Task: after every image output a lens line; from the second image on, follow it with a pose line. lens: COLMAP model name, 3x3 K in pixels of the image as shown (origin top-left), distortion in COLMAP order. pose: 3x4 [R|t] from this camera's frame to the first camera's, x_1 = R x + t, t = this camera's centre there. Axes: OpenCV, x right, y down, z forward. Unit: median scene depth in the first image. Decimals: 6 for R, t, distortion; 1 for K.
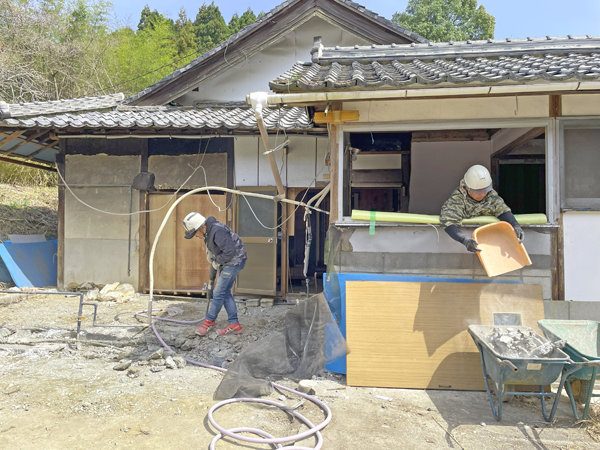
lens RADIAL K [[456.1, 0, 299.9], [0, 456.1, 221.5], [0, 0, 1]] dist [0.050718, -0.043624]
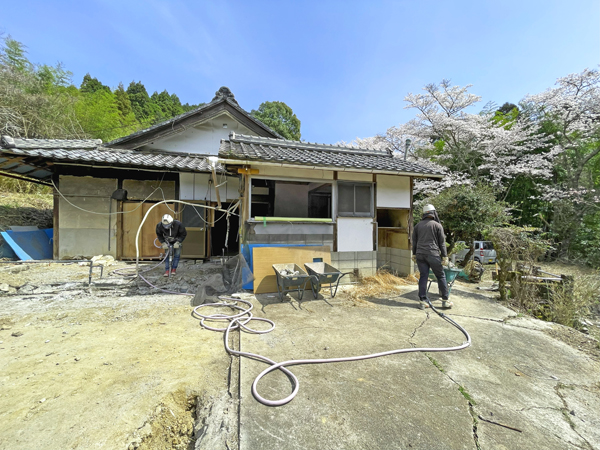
lens RADIAL K [[241.7, 0, 299.5], [0, 241.7, 226.8], [0, 0, 1]] dist [-0.001539, -0.000620]
pose [[0.919467, -0.000267, 0.393167, -0.104438], [-0.012127, 0.999505, 0.029040, -0.003505], [-0.392980, -0.031470, 0.919008, -0.104784]]
